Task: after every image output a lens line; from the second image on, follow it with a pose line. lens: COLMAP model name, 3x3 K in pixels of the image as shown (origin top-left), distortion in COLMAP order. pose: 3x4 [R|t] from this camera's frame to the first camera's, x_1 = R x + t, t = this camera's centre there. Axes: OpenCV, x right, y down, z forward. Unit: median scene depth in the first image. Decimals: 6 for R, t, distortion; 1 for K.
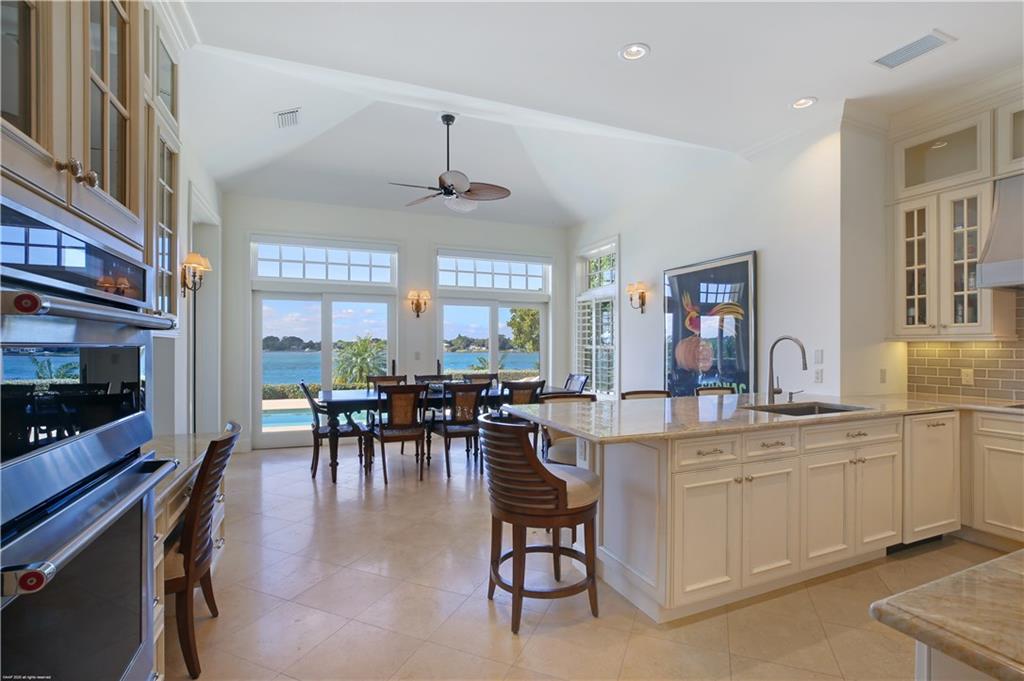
lens RADIAL K [[486.2, 0, 506.7], [0, 486.2, 345.7], [0, 0, 1]] dist [-0.026644, 0.003348]
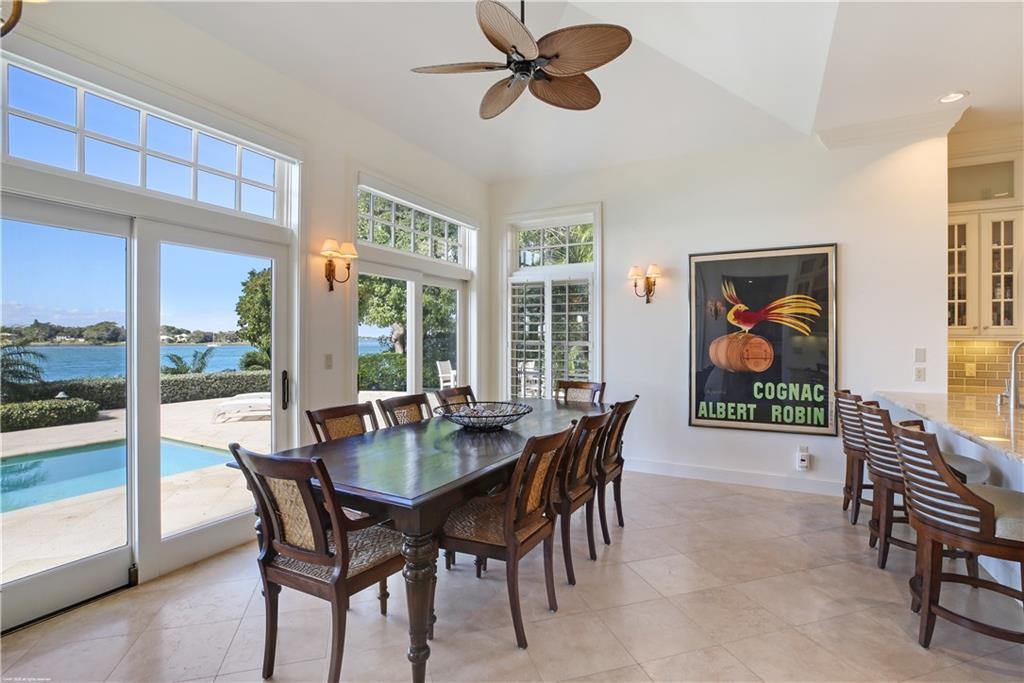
lens RADIAL K [[497.3, 0, 520.7], [0, 497.3, 345.2], [0, 0, 1]] dist [-0.030370, 0.001433]
pose [[0.763399, -0.006818, 0.645891, -0.659036], [-0.003746, 0.999881, 0.014982, -0.010985], [-0.645916, -0.013857, 0.763283, 0.762020]]
